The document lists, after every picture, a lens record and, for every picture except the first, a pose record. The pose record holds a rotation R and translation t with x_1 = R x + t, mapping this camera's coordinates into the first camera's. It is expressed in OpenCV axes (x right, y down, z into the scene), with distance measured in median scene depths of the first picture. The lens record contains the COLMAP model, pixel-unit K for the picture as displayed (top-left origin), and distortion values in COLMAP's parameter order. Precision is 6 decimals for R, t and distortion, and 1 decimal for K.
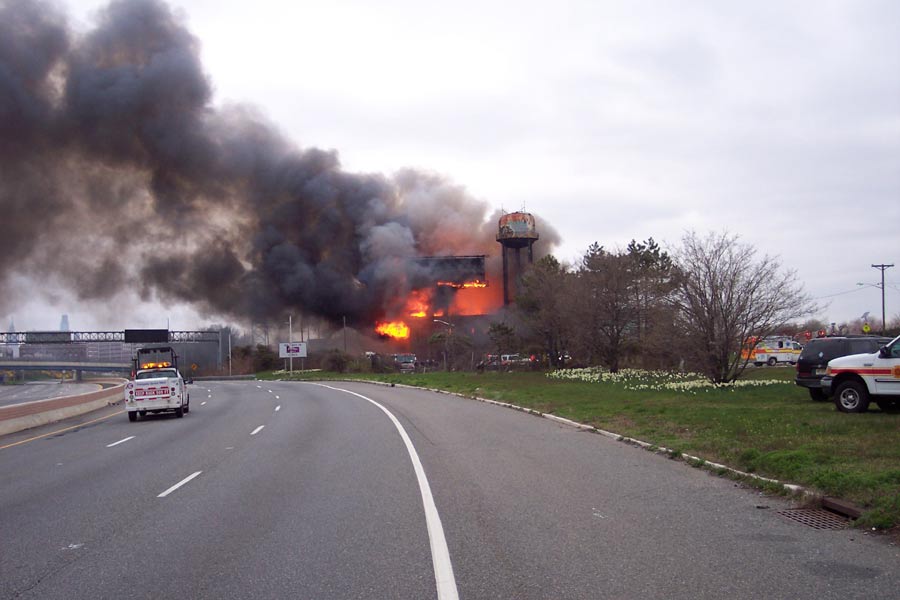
lens RADIAL K [[1028.9, 0, 450.0], [0, 1028.9, 300.0], [0, 0, 1]] dist [-0.146697, 0.228672]
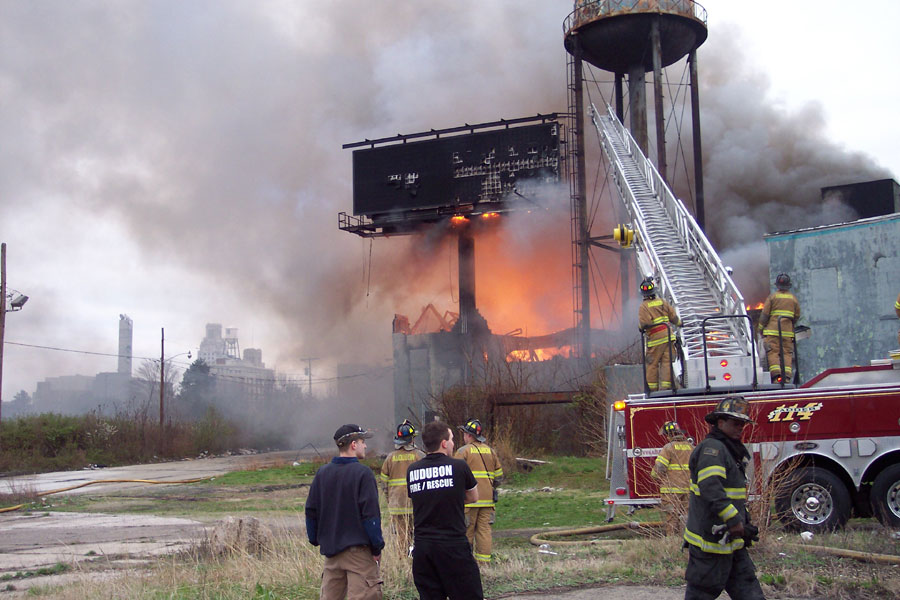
lens RADIAL K [[1028.9, 0, 450.0], [0, 1028.9, 300.0], [0, 0, 1]] dist [-0.146697, 0.228672]
pose [[0.881897, -0.044802, -0.469309, 0.163343], [0.022139, 0.998312, -0.053700, 0.033887], [0.470922, 0.036968, 0.881400, 0.763236]]
